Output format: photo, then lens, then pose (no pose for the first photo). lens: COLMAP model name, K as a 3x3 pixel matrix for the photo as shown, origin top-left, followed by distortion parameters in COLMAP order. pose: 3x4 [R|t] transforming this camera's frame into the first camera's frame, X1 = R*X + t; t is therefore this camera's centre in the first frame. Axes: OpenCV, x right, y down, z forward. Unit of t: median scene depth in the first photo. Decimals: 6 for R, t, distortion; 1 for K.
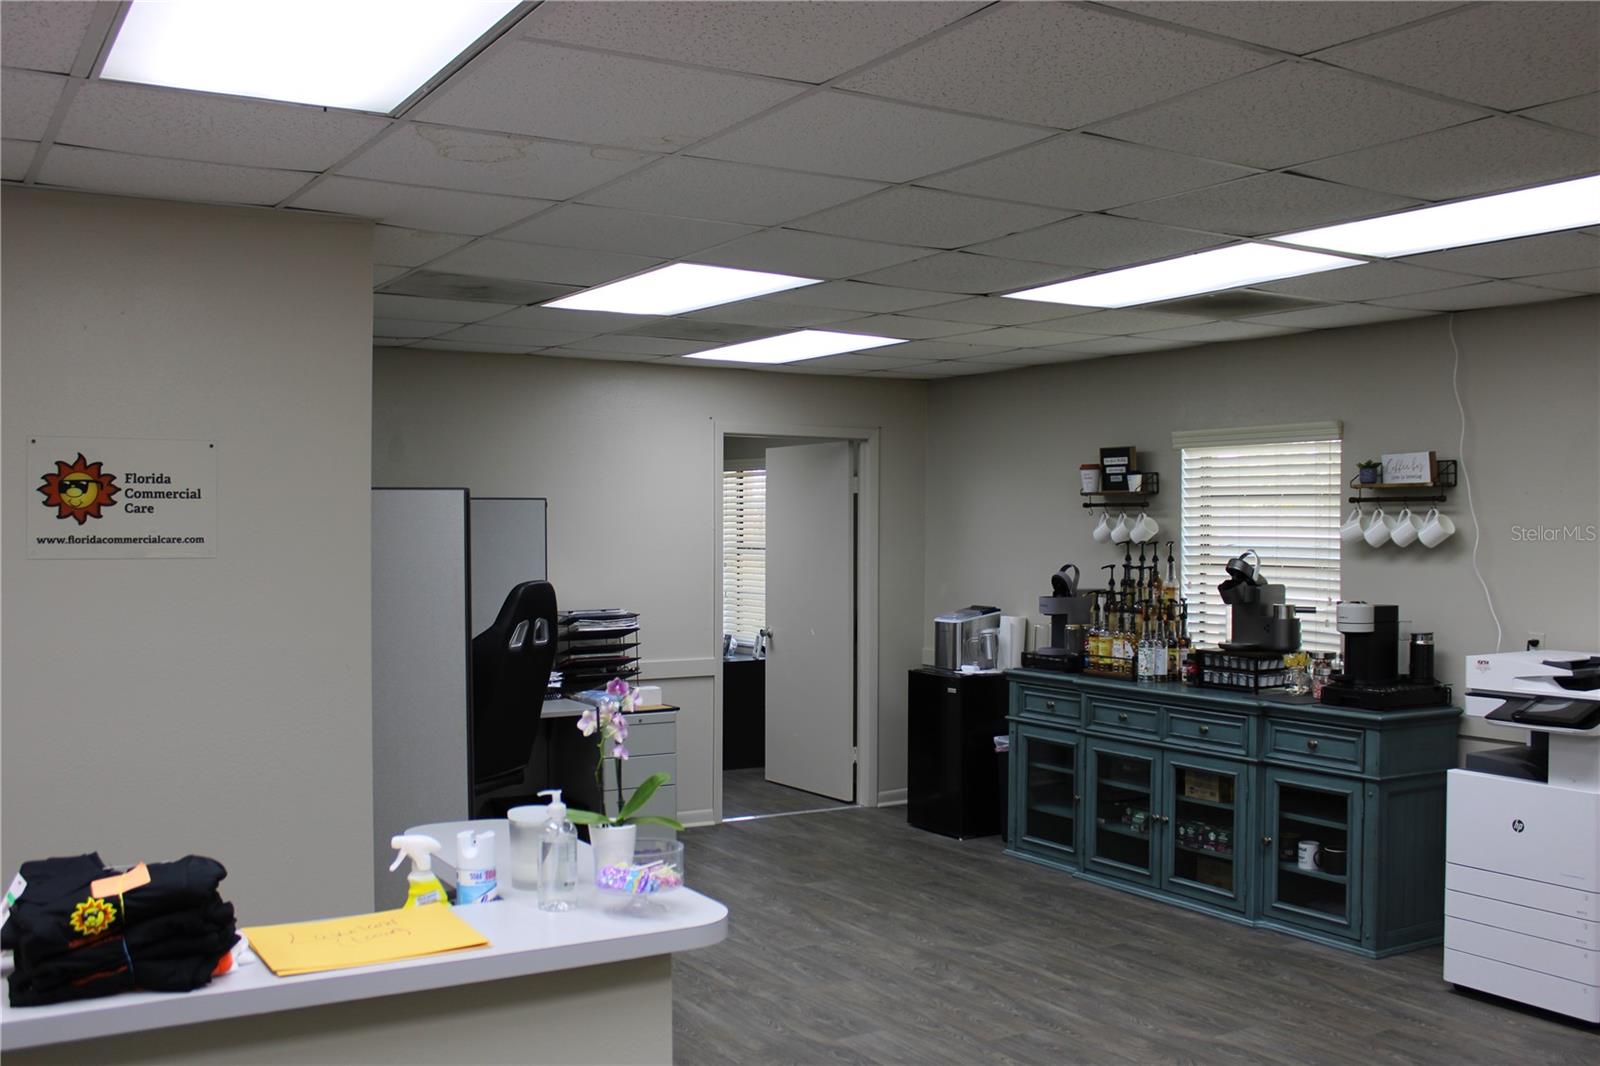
lens RADIAL K [[1535.7, 0, 800.0], [0, 1535.7, 533.0], [0, 0, 1]] dist [-0.098339, 0.000833]
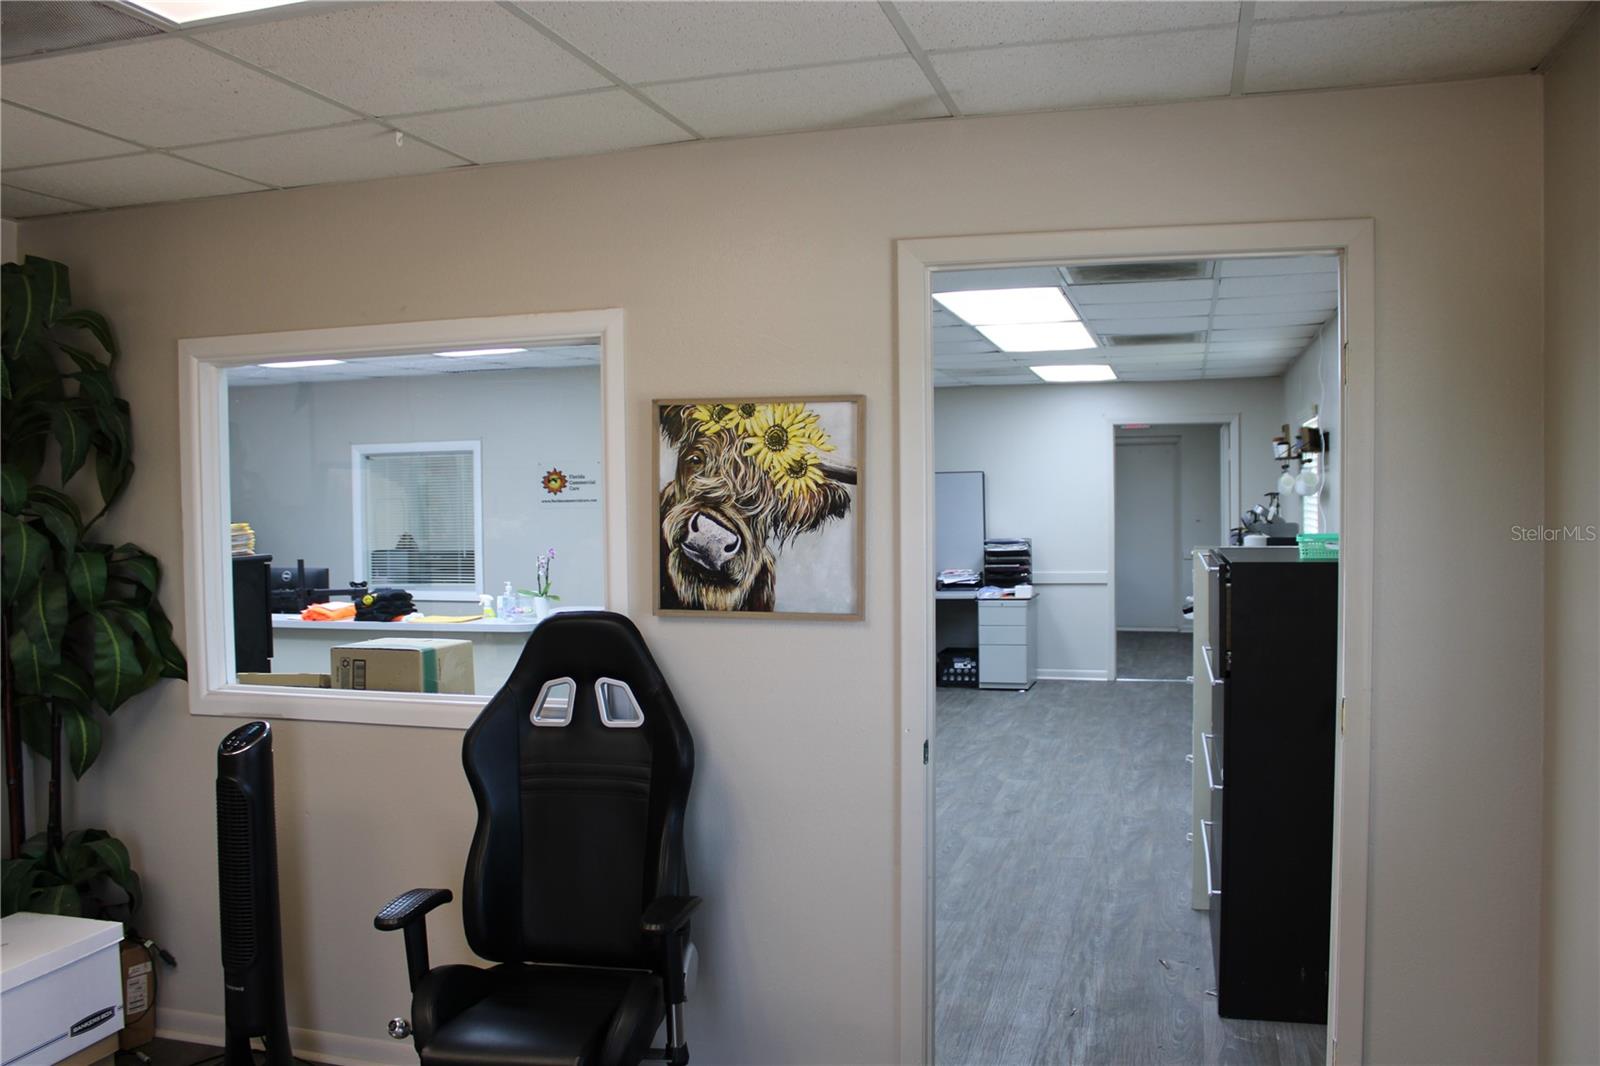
lens RADIAL K [[1336.1, 0, 799.4], [0, 1336.1, 538.4], [0, 0, 1]] dist [-0.167601, 0.151563]
pose [[0.668003, 0.009841, -0.744093, 1.493913], [0.015900, 0.999496, 0.027493, 0.012465], [0.743989, -0.030196, 0.667510, -0.228293]]
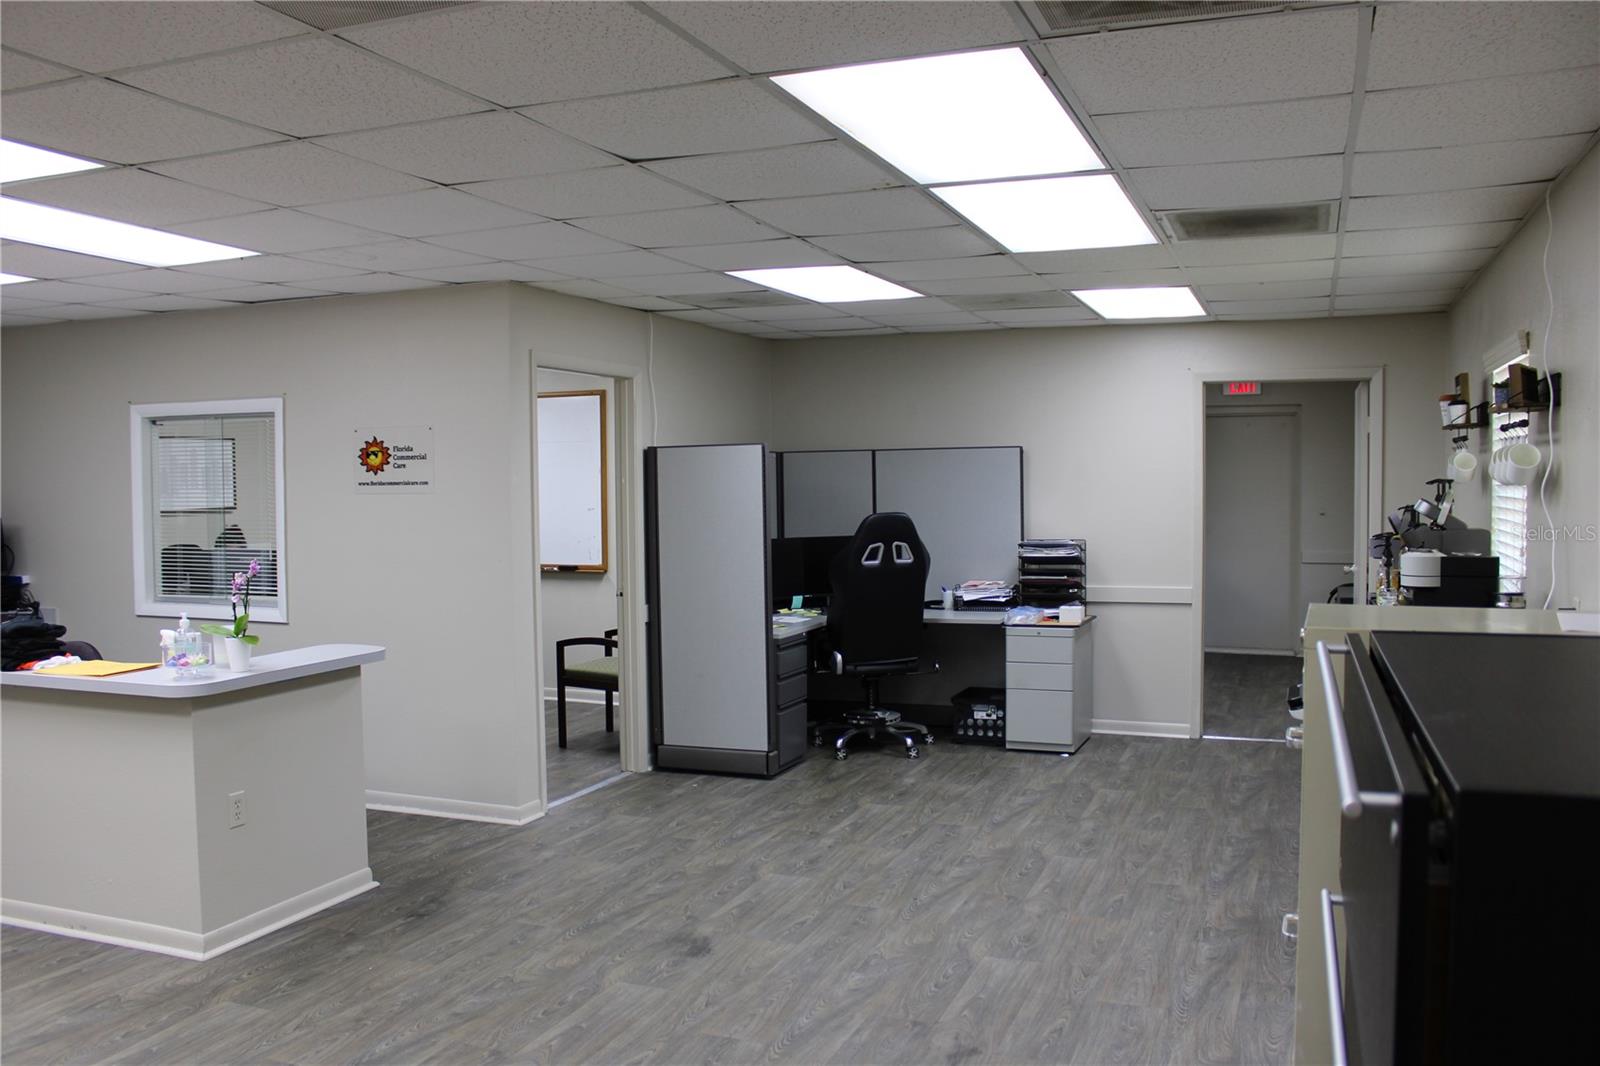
lens RADIAL K [[1336.1, 0, 799.4], [0, 1336.1, 538.4], [0, 0, 1]] dist [-0.167601, 0.151563]
pose [[0.600372, 0.027578, -0.799246, 1.092241], [0.008118, 0.999144, 0.040573, 0.010355], [0.799680, -0.030847, 0.599634, 0.435922]]
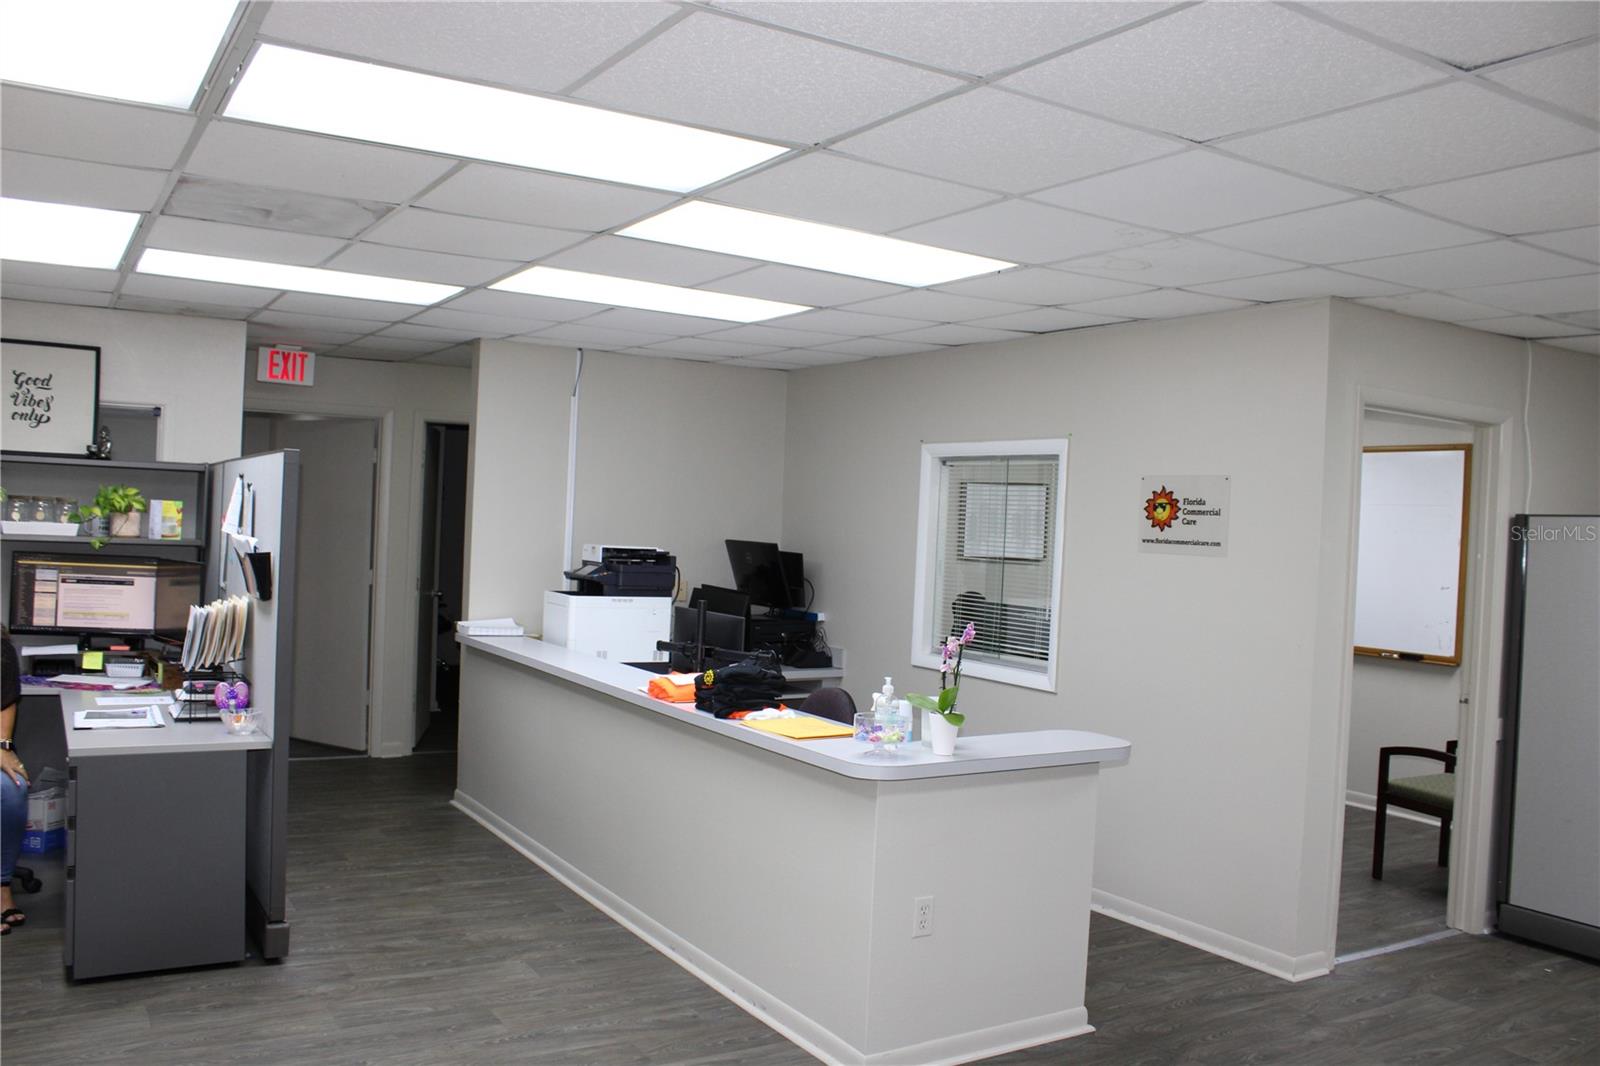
lens RADIAL K [[1336.1, 0, 799.4], [0, 1336.1, 538.4], [0, 0, 1]] dist [-0.167601, 0.151563]
pose [[0.003257, 0.009710, -0.999948, 0.868910], [-0.047800, 0.998811, 0.009543, 0.006355], [0.998852, 0.047766, 0.003717, 0.603220]]
